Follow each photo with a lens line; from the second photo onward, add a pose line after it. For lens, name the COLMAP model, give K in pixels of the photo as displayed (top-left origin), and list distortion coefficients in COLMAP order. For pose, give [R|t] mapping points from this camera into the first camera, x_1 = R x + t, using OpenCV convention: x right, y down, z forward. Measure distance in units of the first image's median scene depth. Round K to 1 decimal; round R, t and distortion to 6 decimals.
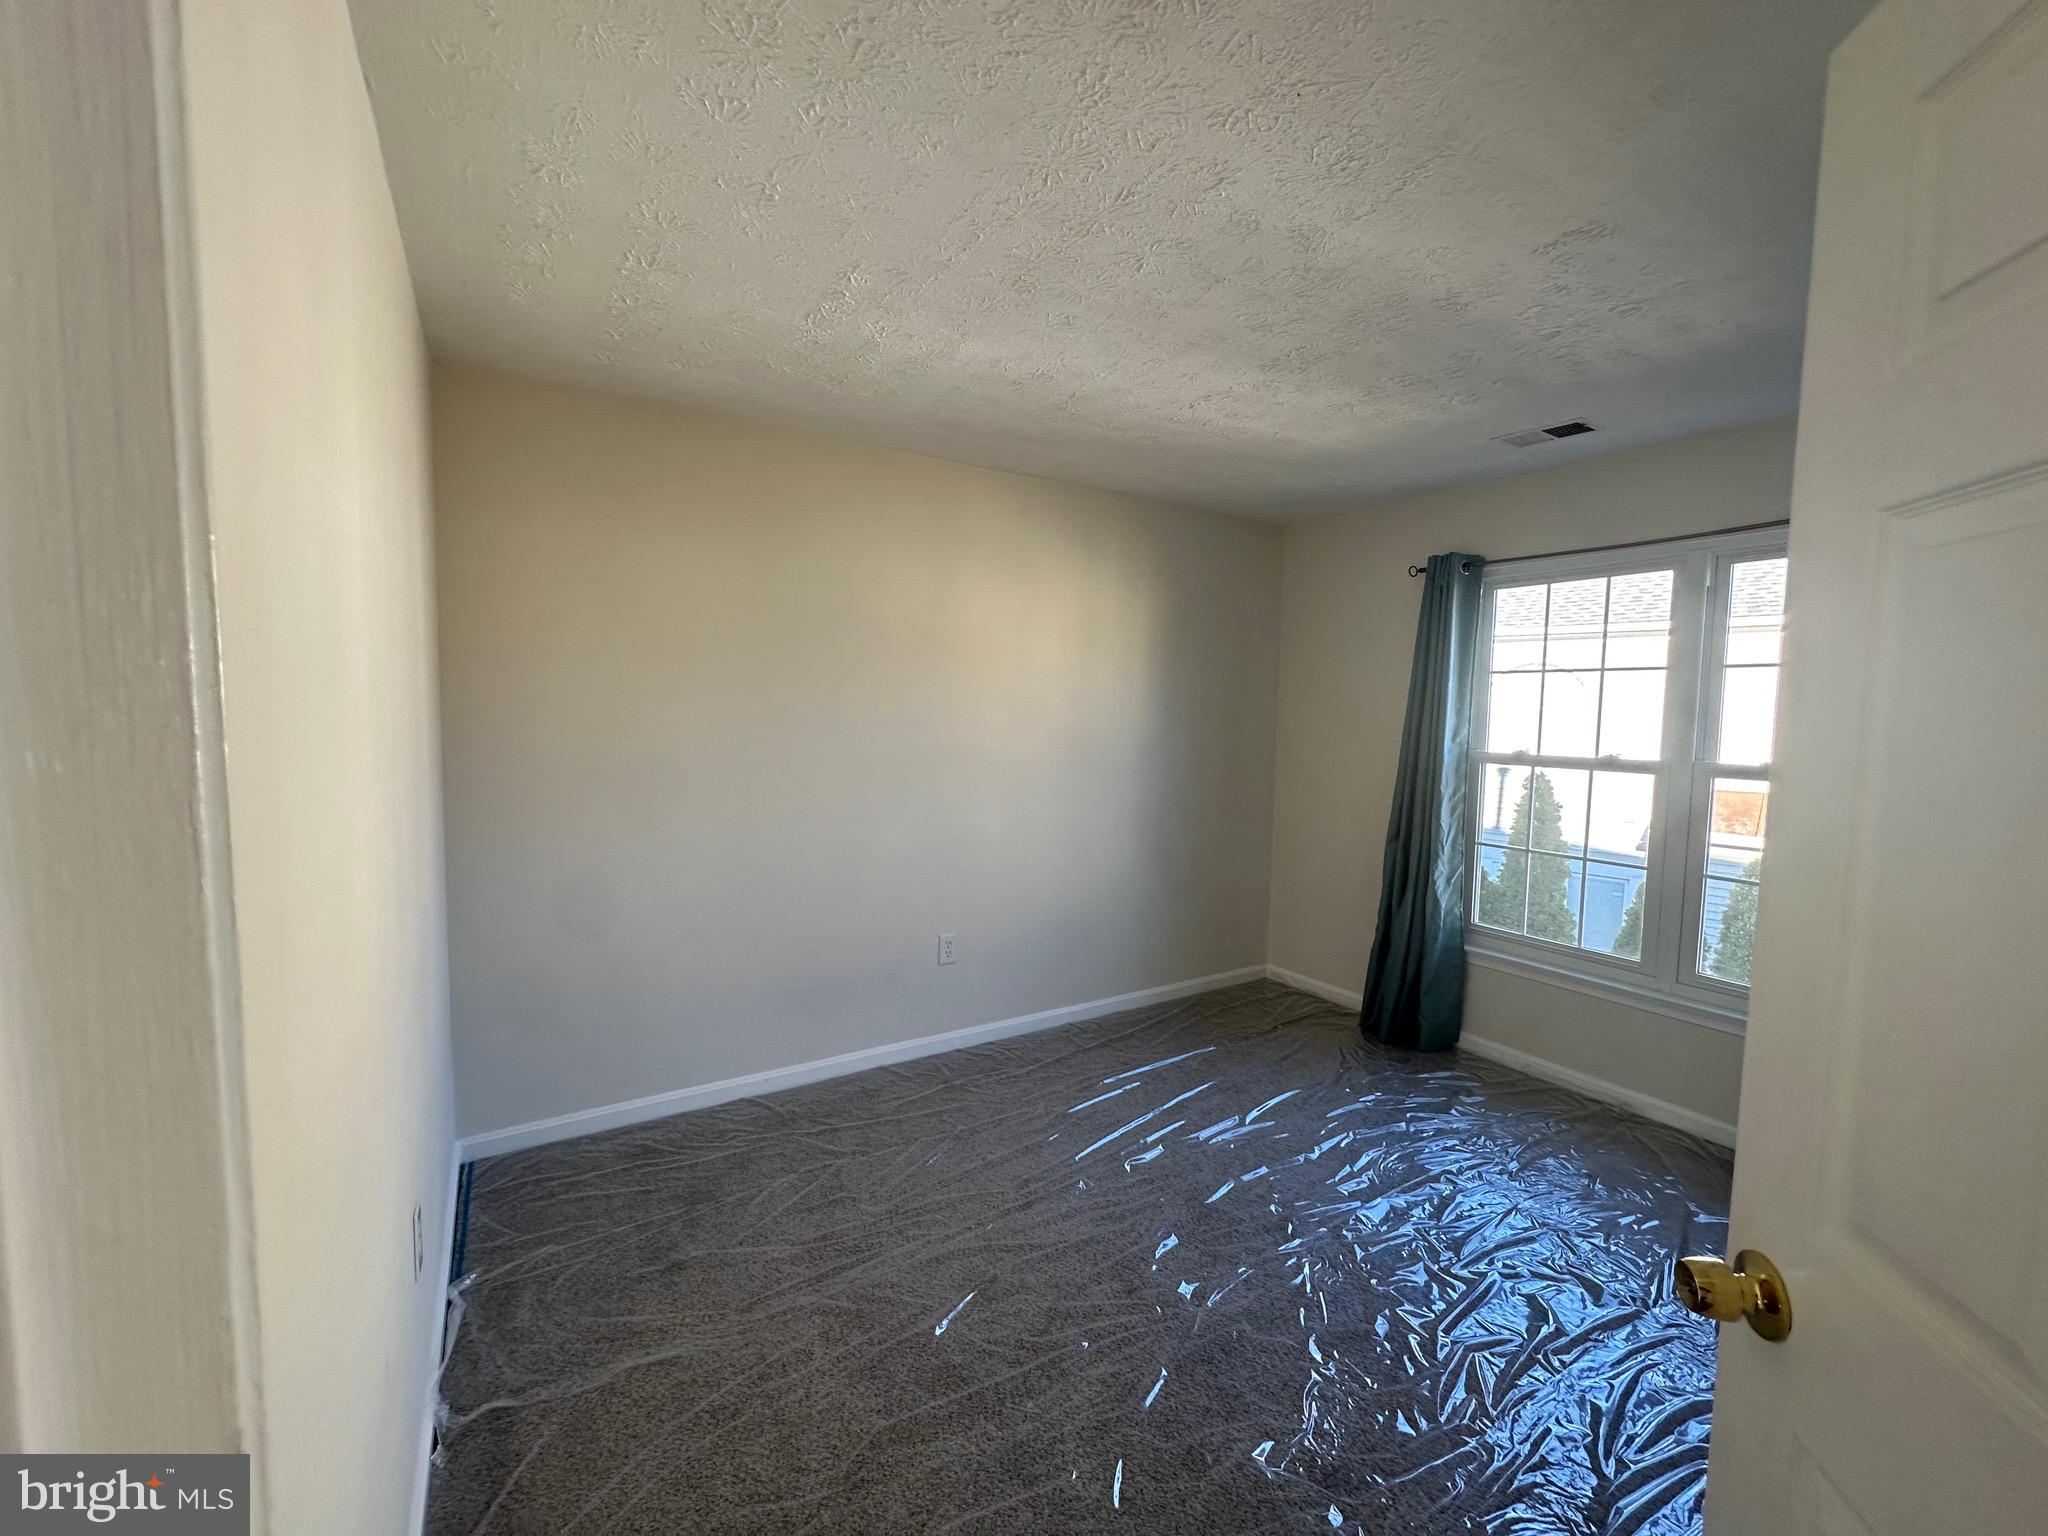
lens RADIAL K [[829.6, 0, 1024.0], [0, 829.6, 768.0], [0, 0, 1]] dist [0.001890, 0.000145]
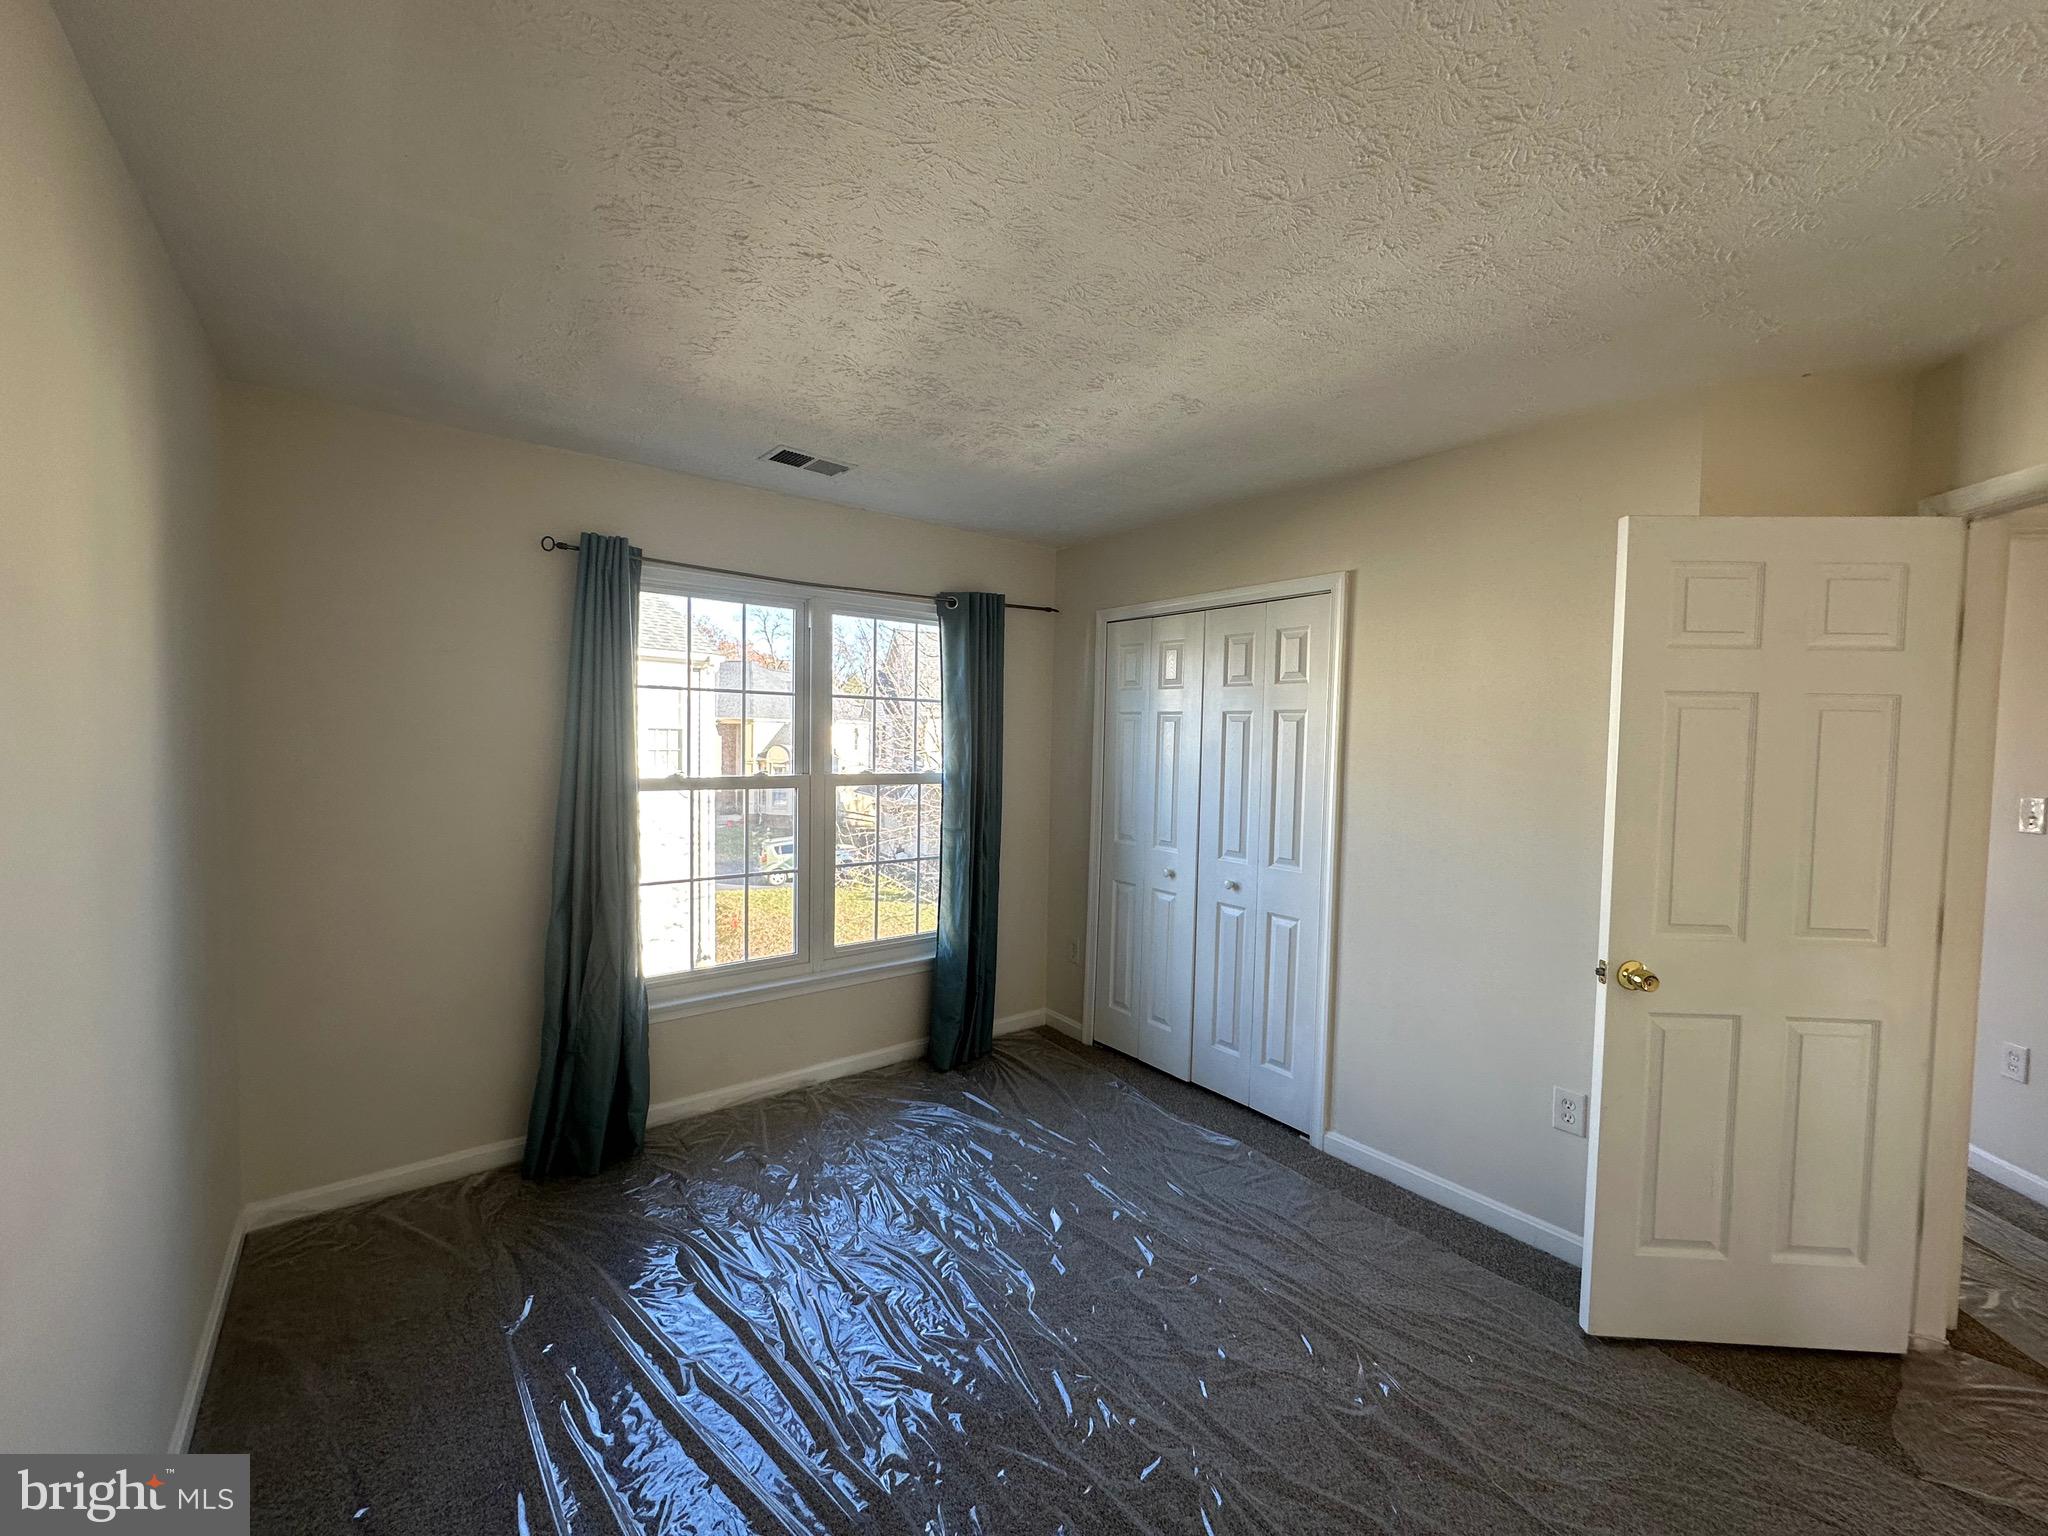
lens RADIAL K [[829.6, 0, 1024.0], [0, 829.6, 768.0], [0, 0, 1]] dist [0.001890, 0.000145]
pose [[-0.112231, -0.055247, 0.992145, -0.353416], [0.052691, 0.996718, 0.061462, -0.063395], [-0.992284, 0.059175, -0.108951, 0.714144]]
